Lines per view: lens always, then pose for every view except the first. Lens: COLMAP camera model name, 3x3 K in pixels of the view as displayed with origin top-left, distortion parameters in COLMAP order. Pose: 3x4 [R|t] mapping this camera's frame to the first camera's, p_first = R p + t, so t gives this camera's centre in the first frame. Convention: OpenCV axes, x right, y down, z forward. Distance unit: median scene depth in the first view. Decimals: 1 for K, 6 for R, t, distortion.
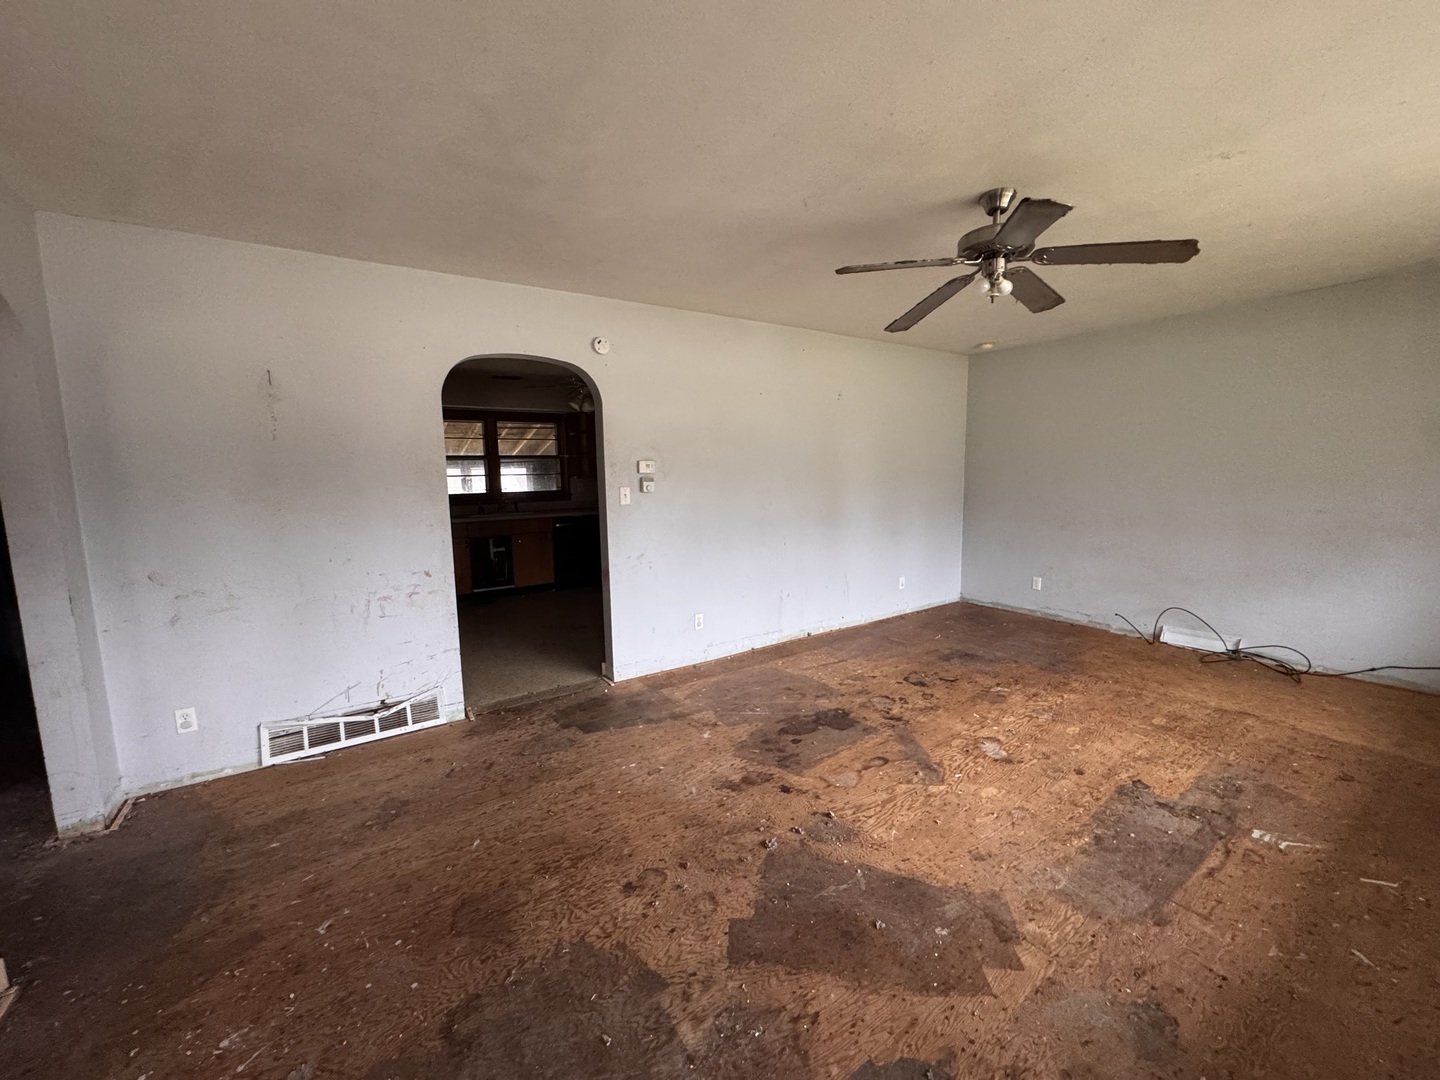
lens RADIAL K [[570.3, 0, 720.0], [0, 570.3, 540.0], [0, 0, 1]] dist [-0.000040, -0.000012]
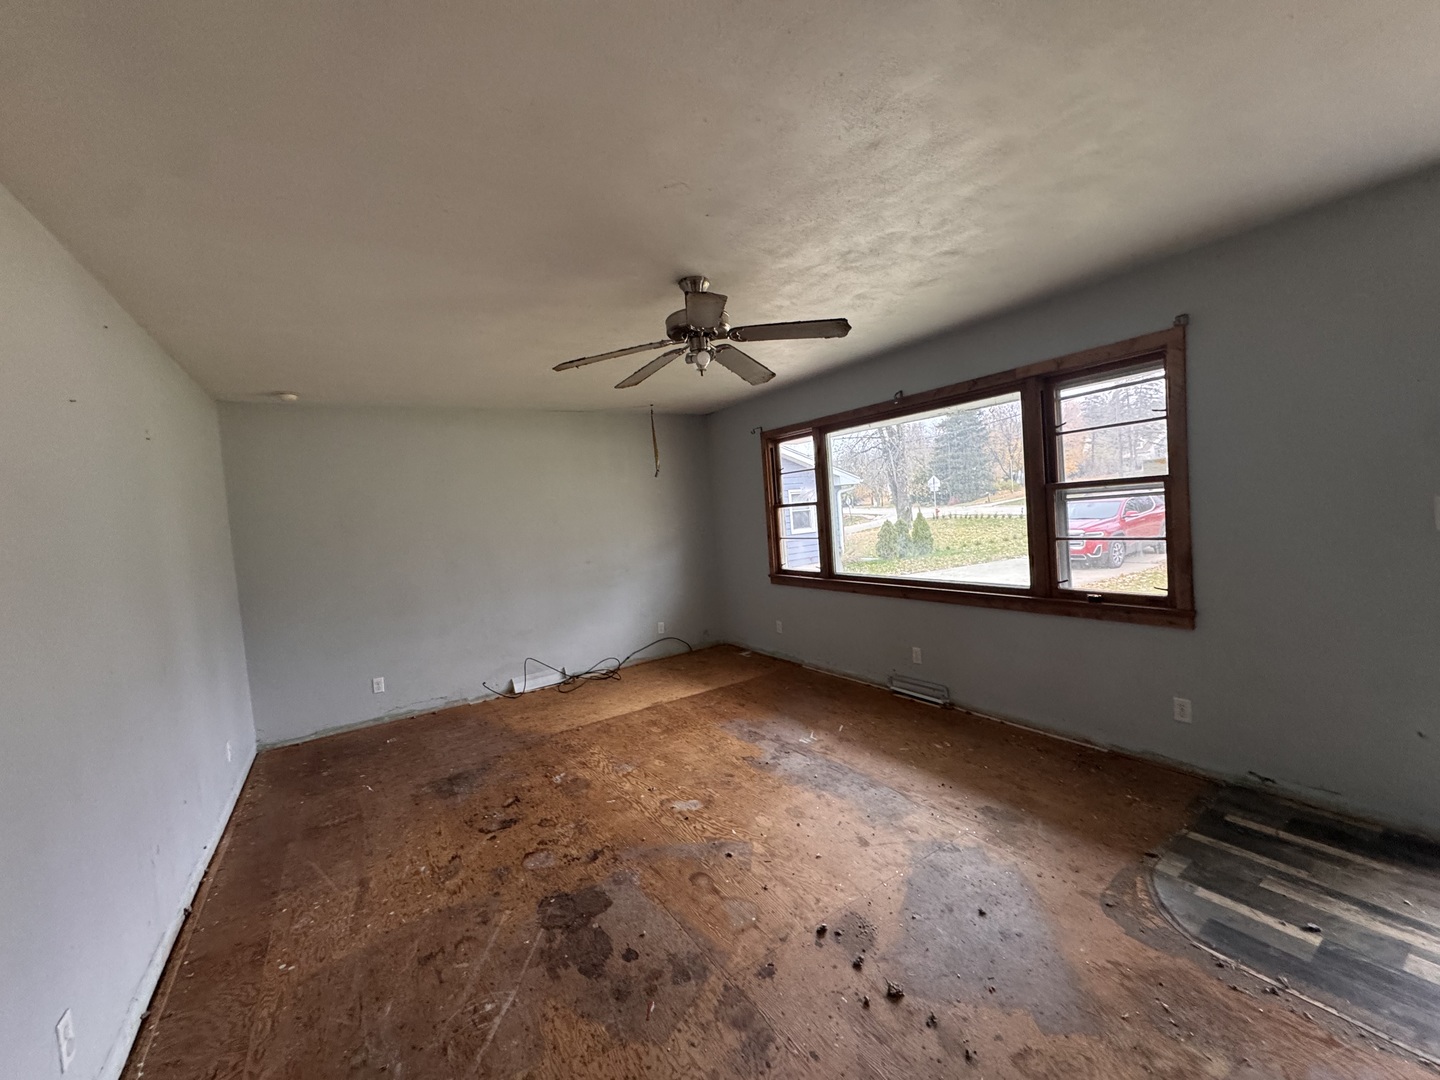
lens RADIAL K [[570.3, 0, 720.0], [0, 570.3, 540.0], [0, 0, 1]] dist [-0.000040, -0.000012]
pose [[0.018487, -0.035459, 0.999200, -0.409618], [0.199603, 0.979384, 0.031063, -0.089585], [-0.979702, 0.198869, 0.025184, 0.655322]]
